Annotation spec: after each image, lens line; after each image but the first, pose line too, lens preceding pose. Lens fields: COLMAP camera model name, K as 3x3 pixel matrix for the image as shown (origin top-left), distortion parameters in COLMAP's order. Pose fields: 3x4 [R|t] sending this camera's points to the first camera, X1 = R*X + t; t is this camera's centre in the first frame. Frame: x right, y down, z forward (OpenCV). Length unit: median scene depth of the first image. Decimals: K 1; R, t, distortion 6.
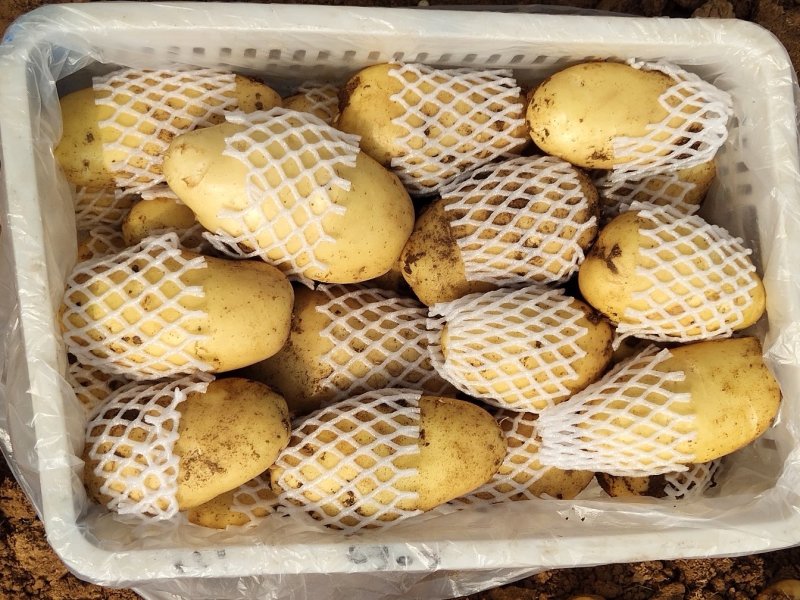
lens RADIAL K [[1384.7, 0, 400.0], [0, 1384.7, 300.0], [0, 0, 1]] dist [-0.026248, -0.092790]
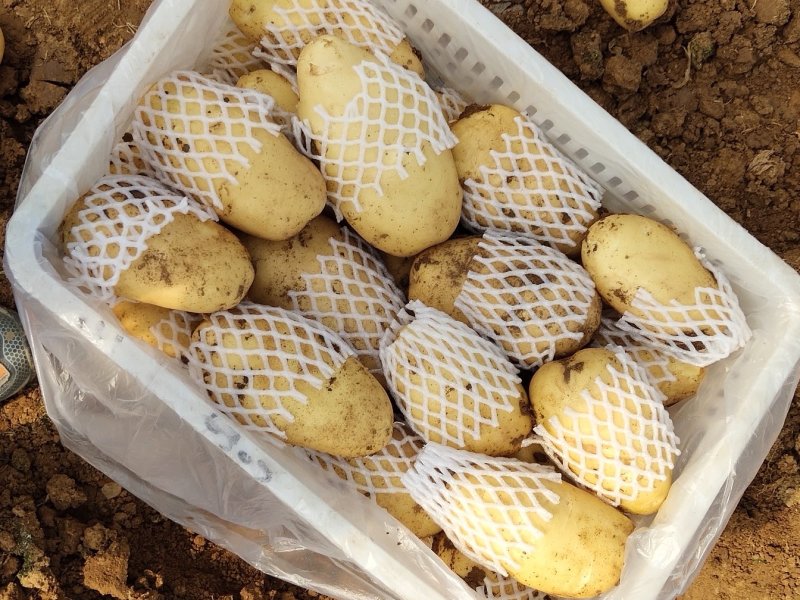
lens RADIAL K [[1384.7, 0, 400.0], [0, 1384.7, 300.0], [0, 0, 1]] dist [-0.026248, -0.092790]
pose [[0.779471, 0.620040, -0.089303, 0.110143], [-0.626372, 0.769348, -0.125549, 0.145331], [-0.009140, 0.153799, 0.988060, -0.069722]]
